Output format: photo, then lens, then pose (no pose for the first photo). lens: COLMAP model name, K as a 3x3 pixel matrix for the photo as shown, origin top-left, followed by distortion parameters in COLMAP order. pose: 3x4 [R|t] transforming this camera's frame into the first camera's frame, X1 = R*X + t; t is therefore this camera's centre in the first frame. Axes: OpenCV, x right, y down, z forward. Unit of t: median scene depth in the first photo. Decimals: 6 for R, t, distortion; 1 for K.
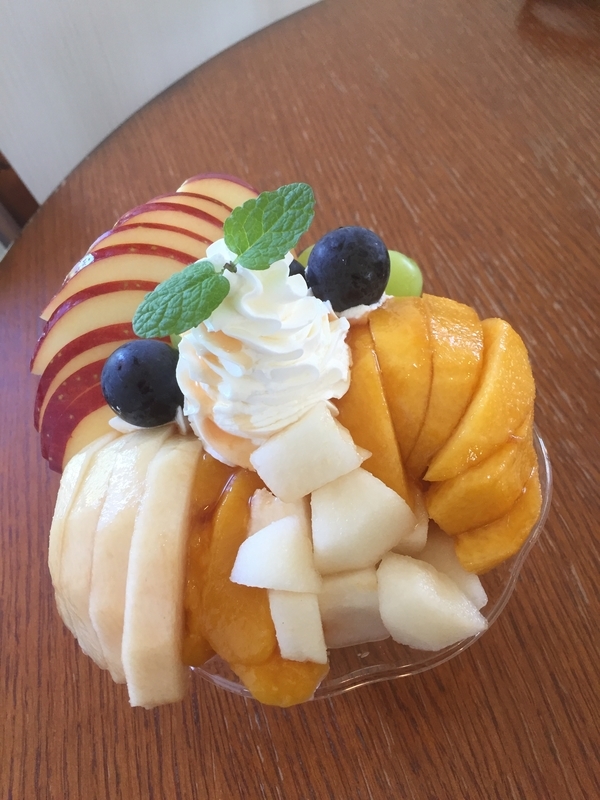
lens RADIAL K [[675.9, 0, 300.5], [0, 675.9, 399.9], [0, 0, 1]] dist [0.006896, 0.004043]
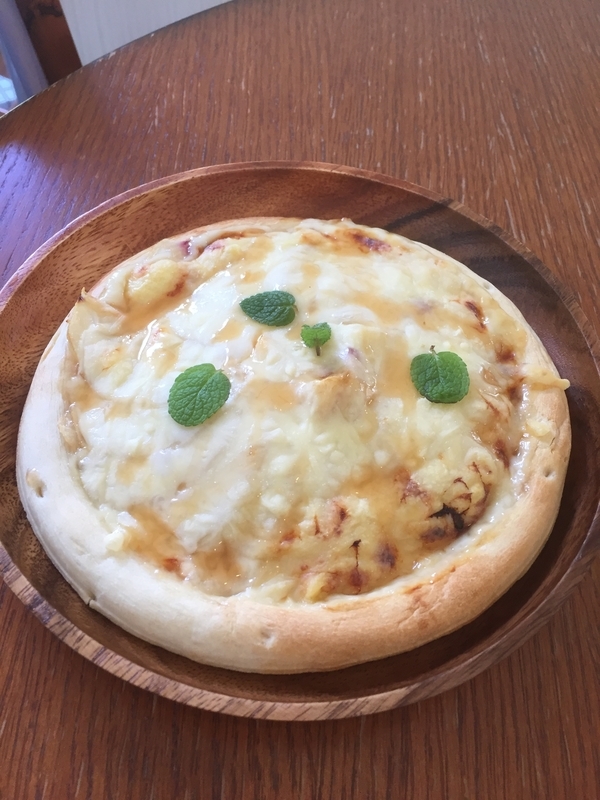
lens RADIAL K [[675.9, 0, 299.7], [0, 675.9, 400.0], [0, 0, 1]] dist [0.006896, 0.004043]
pose [[0.939121, 0.342569, -0.026439, 0.017571], [-0.340436, 0.938146, 0.063124, -0.068356], [0.046428, -0.050280, 0.997655, 0.207114]]
